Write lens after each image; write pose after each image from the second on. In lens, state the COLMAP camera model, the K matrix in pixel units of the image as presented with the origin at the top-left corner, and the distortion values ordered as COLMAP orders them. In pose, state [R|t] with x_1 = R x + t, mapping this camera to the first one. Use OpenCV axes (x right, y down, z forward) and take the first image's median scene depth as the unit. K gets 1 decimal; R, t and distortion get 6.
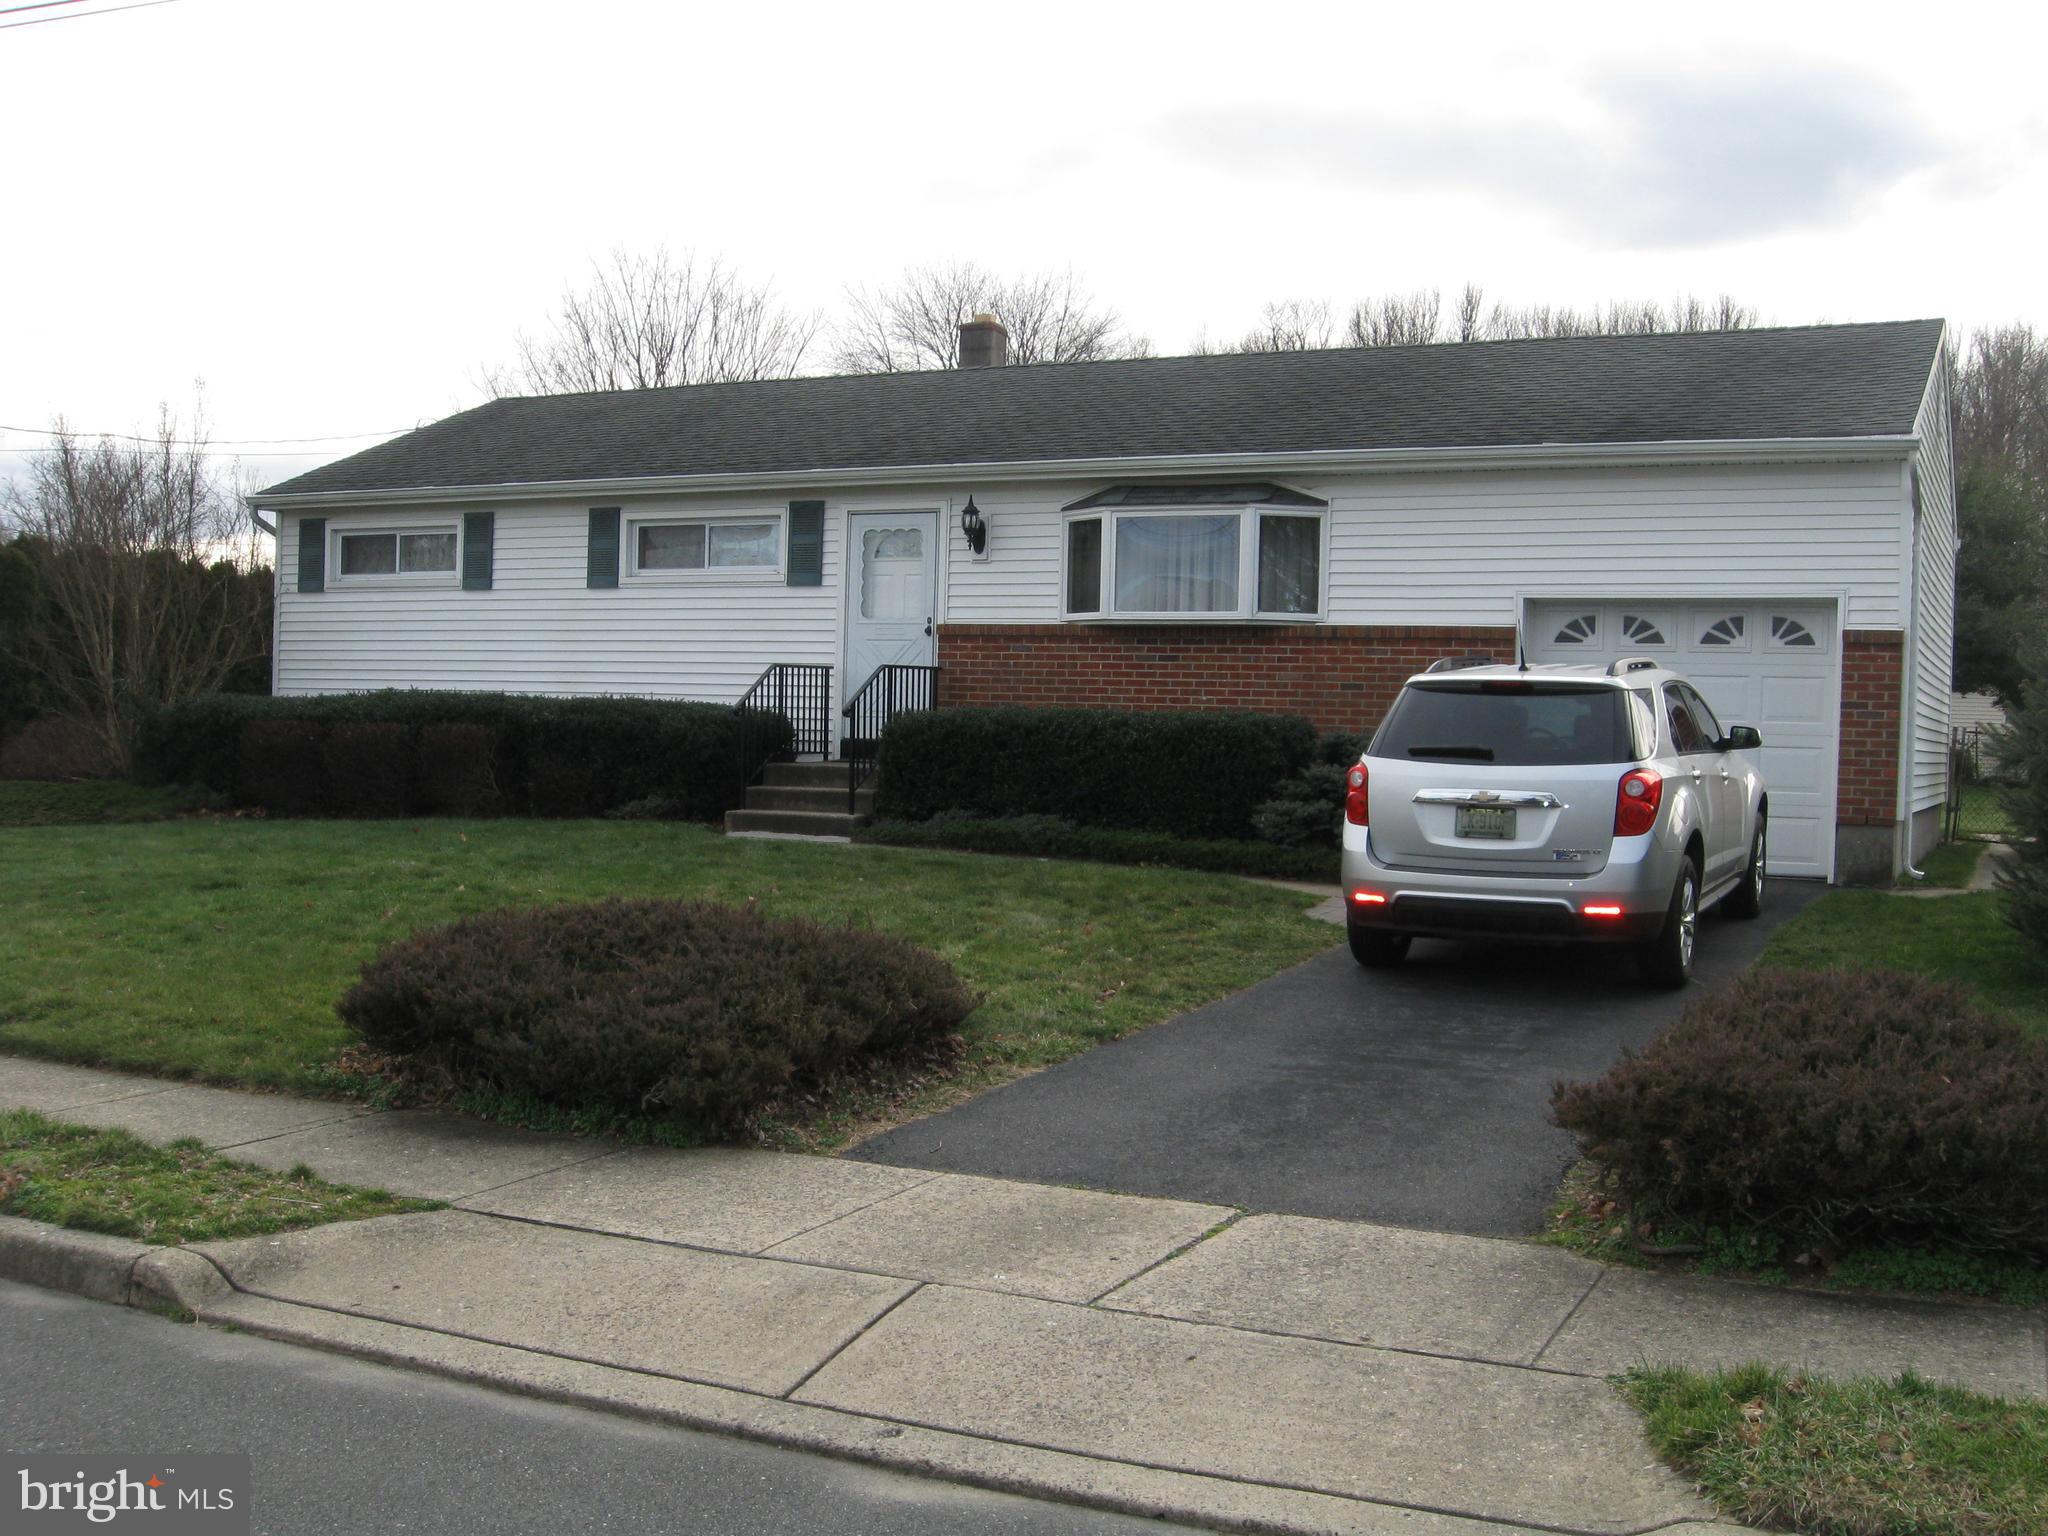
lens RADIAL K [[2113.6, 0, 948.1], [0, 2113.6, 780.0], [0, 0, 1]] dist [-0.114630, 0.000000]
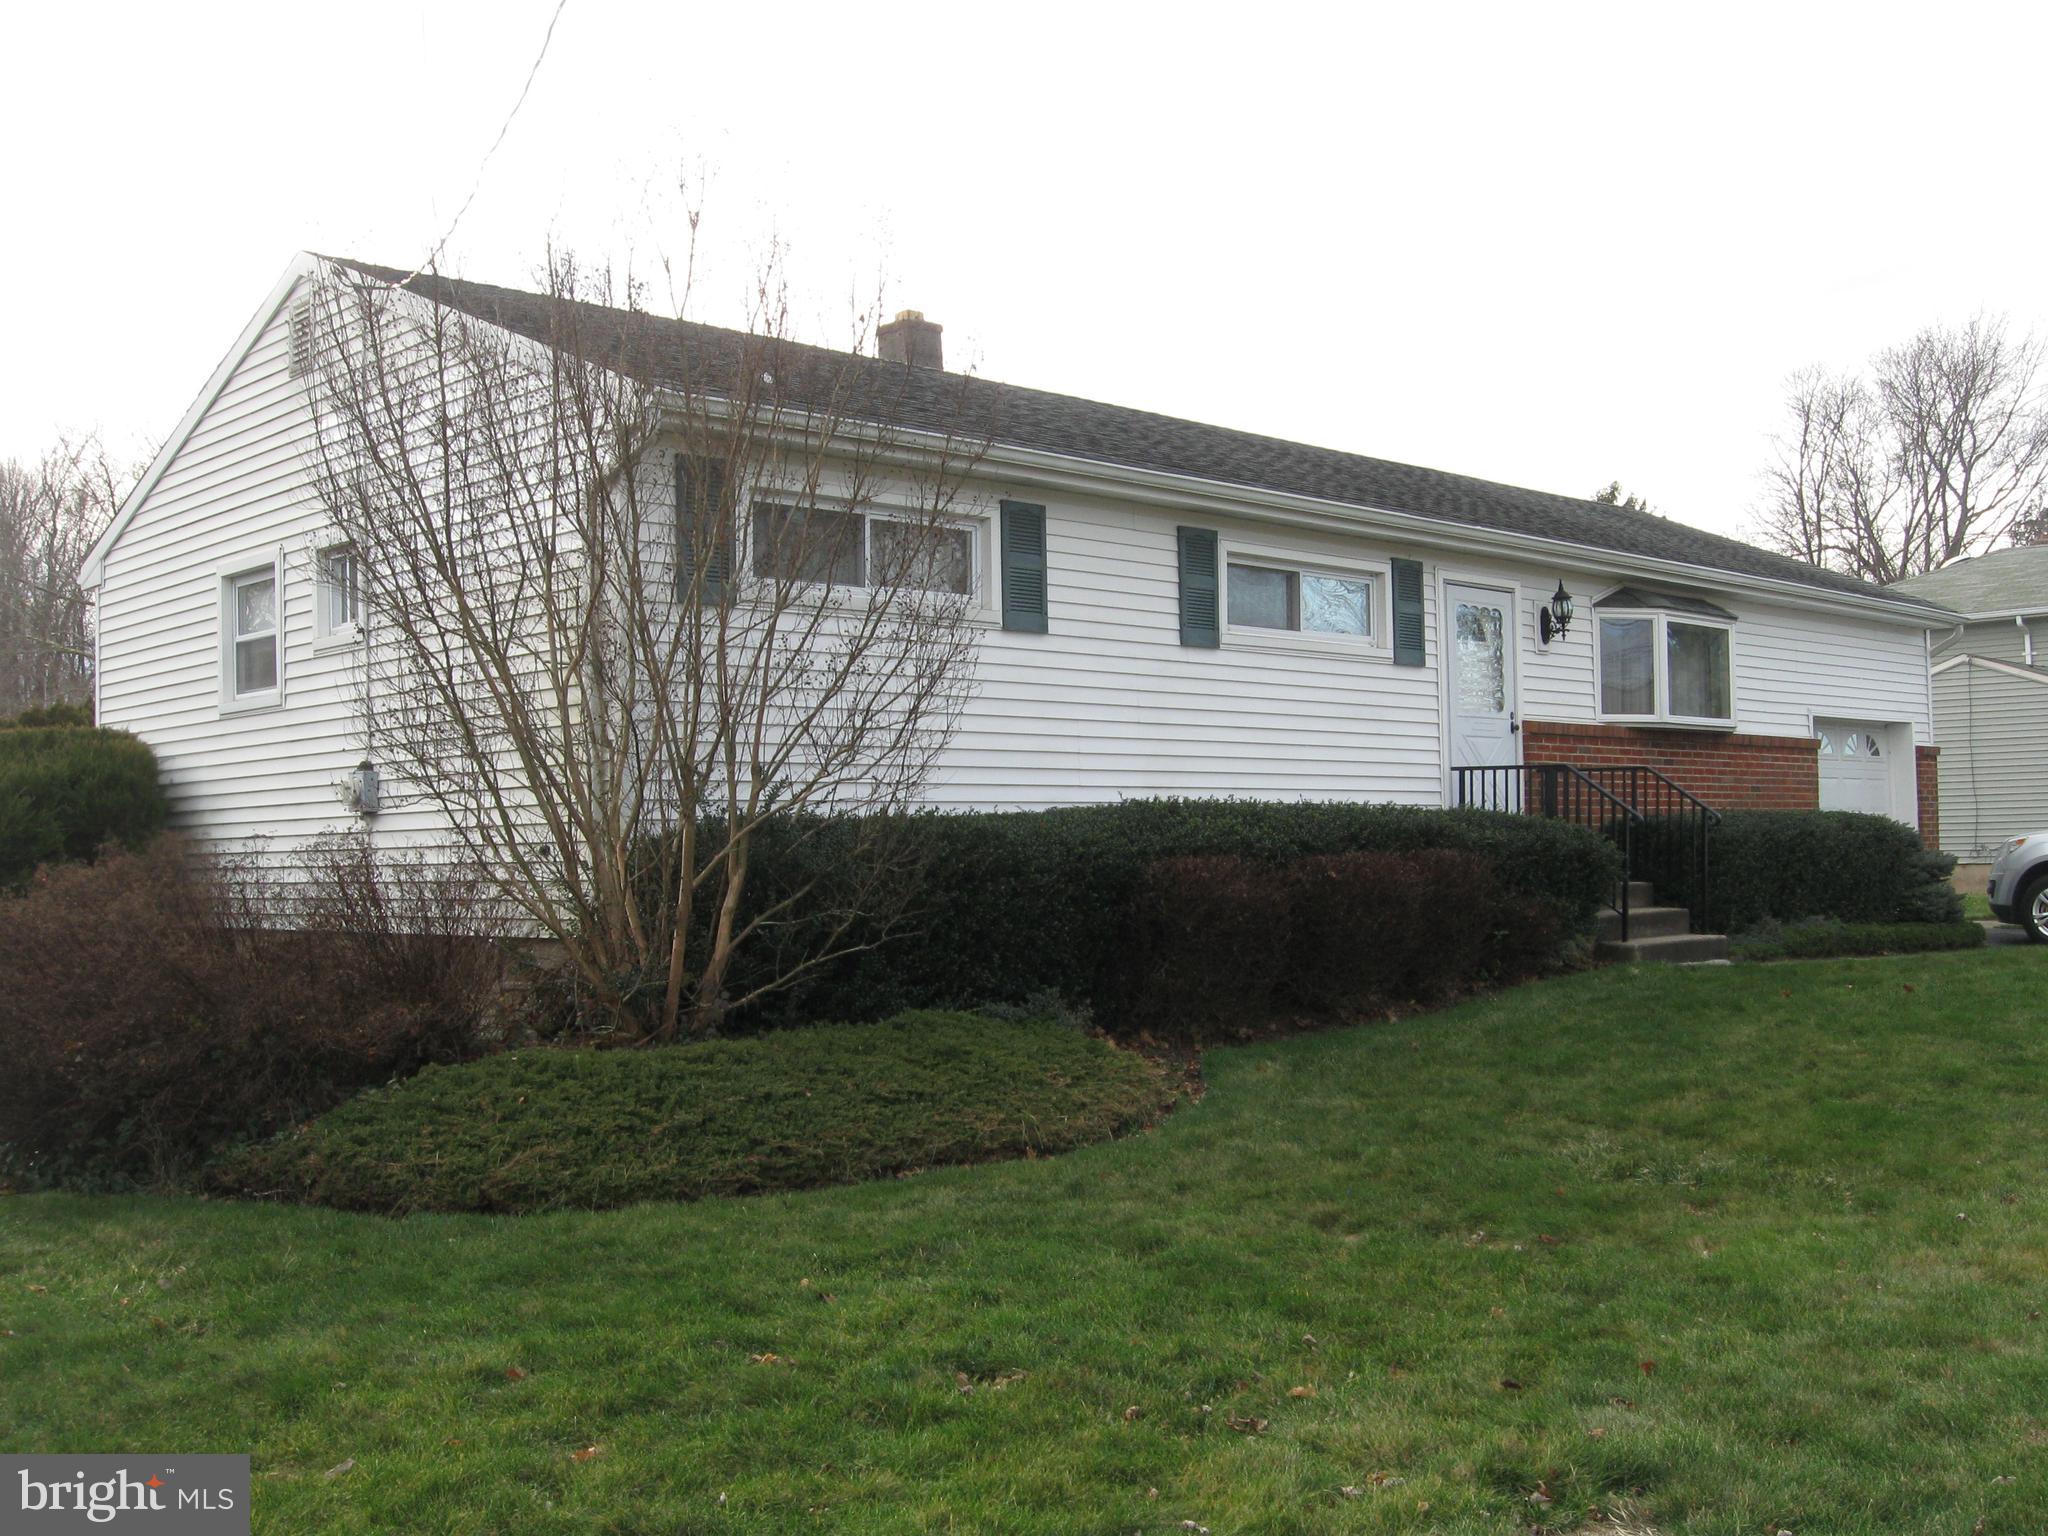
lens RADIAL K [[2113.6, 0, 1032.4], [0, 2113.6, 766.4], [0, 0, 1]] dist [-0.114630, 0.000000]
pose [[0.297374, 0.005139, 0.954747, -0.899425], [0.044702, 0.998814, -0.019300, -0.046632], [-0.953714, 0.048418, 0.296791, 0.933814]]
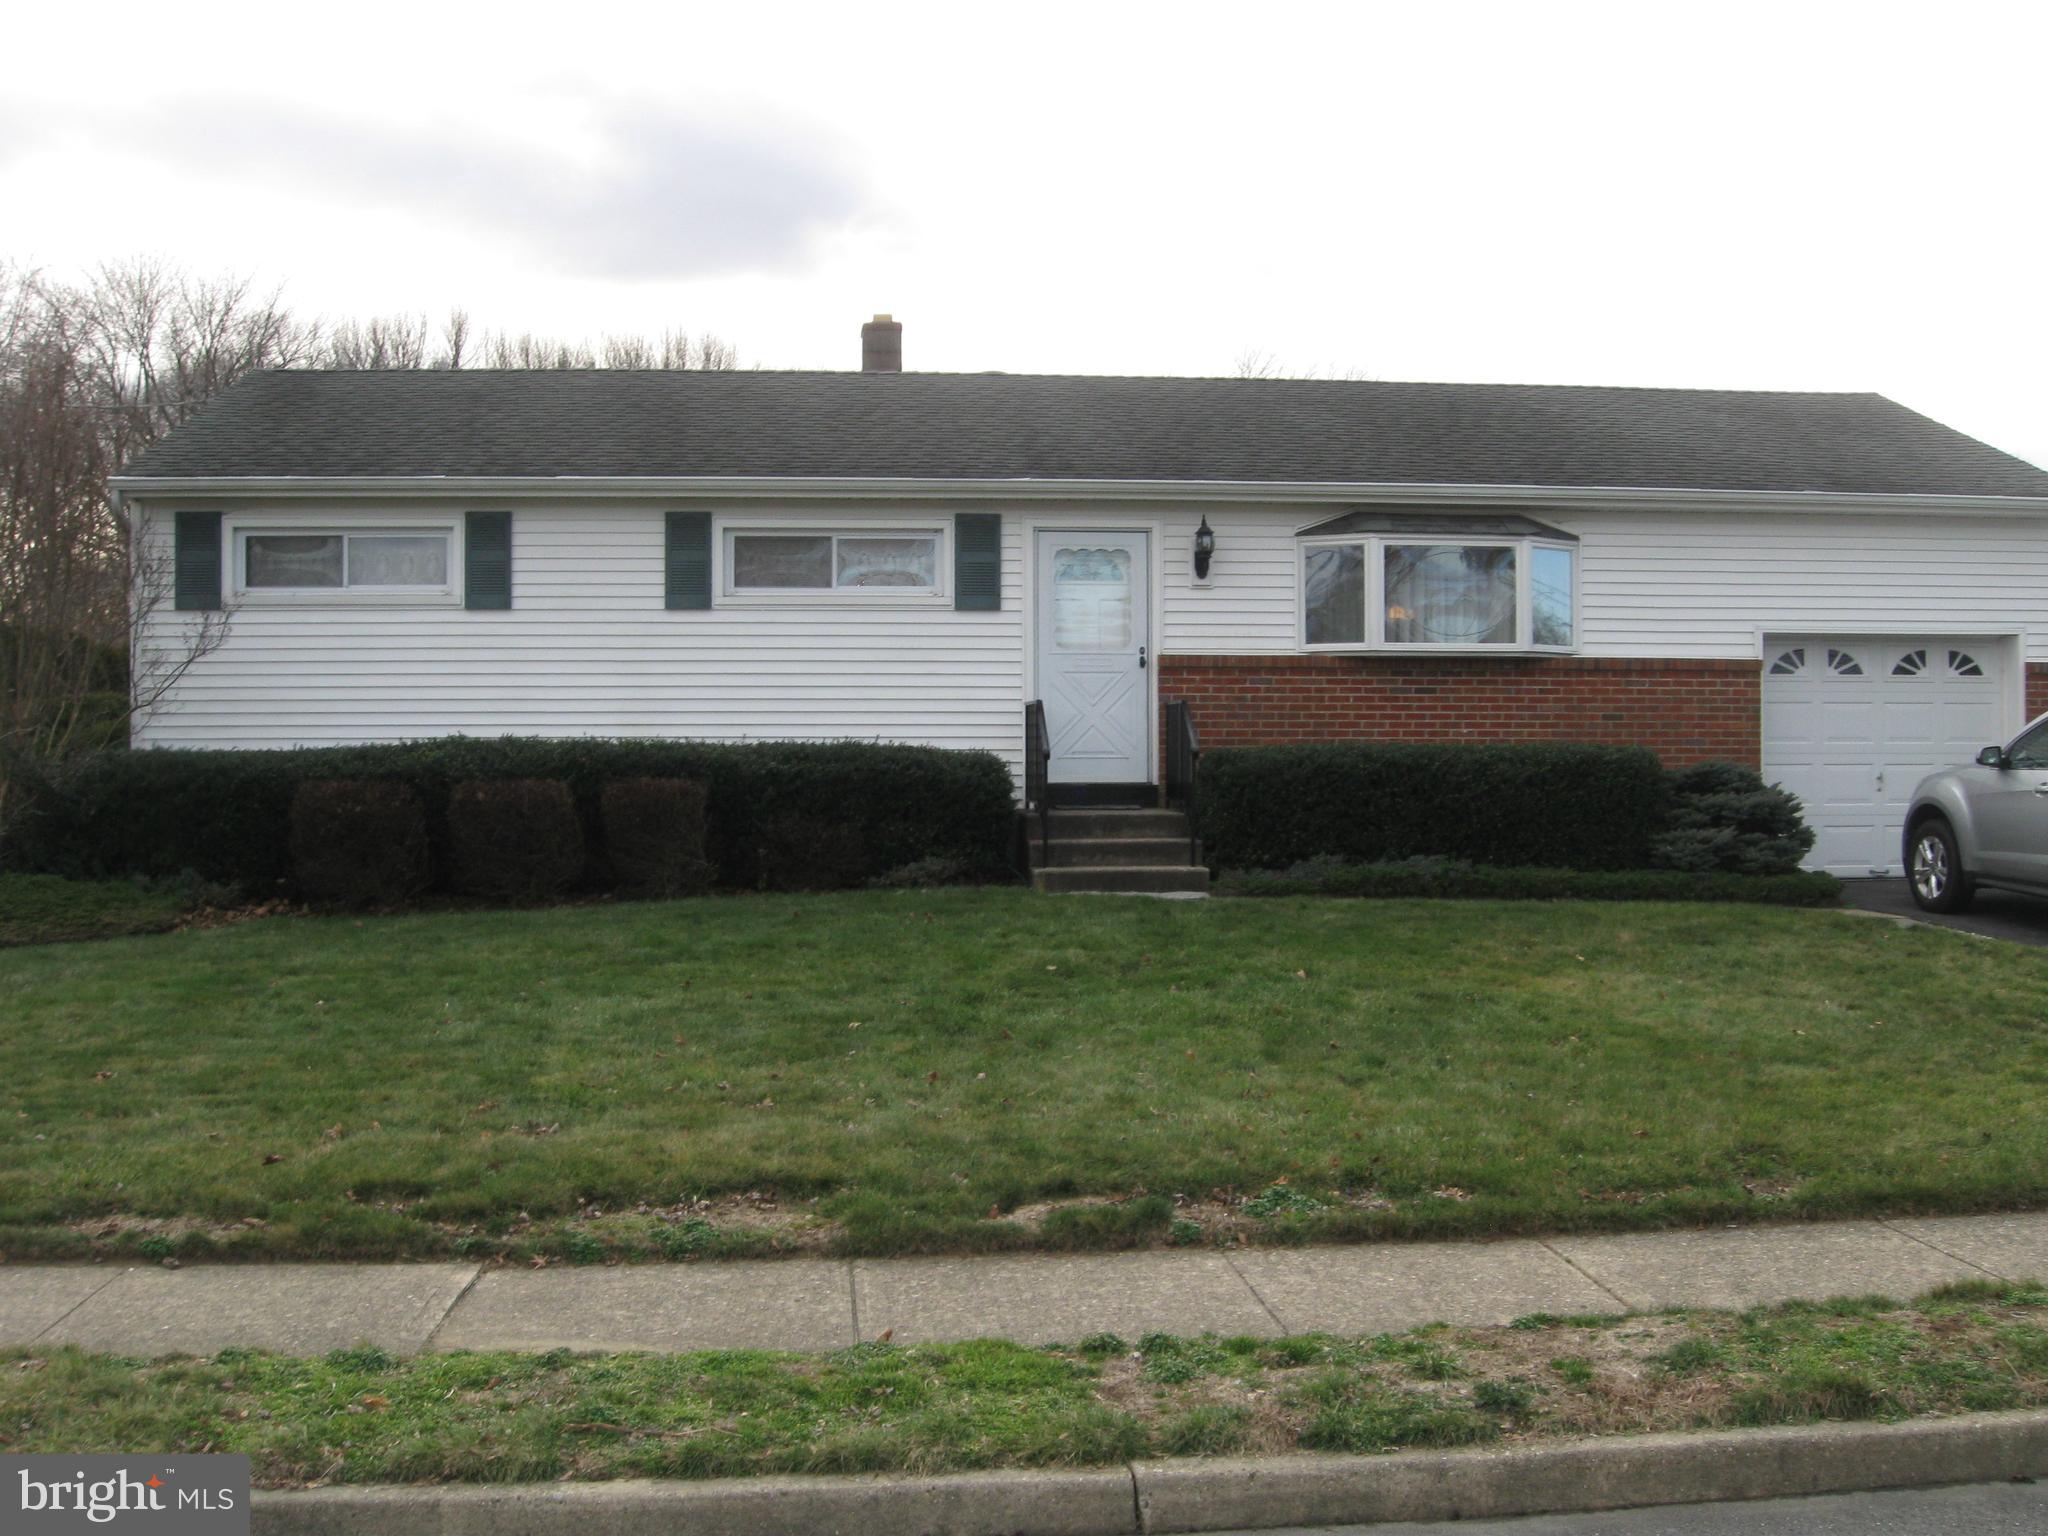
lens RADIAL K [[2113.6, 0, 1013.4], [0, 2113.6, 779.0], [0, 0, 1]] dist [-0.114630, 0.000000]
pose [[0.844577, -0.029082, 0.534644, -0.544691], [0.037064, 0.999304, -0.004192, -0.018554], [-0.534150, 0.023357, 0.845067, 0.262371]]
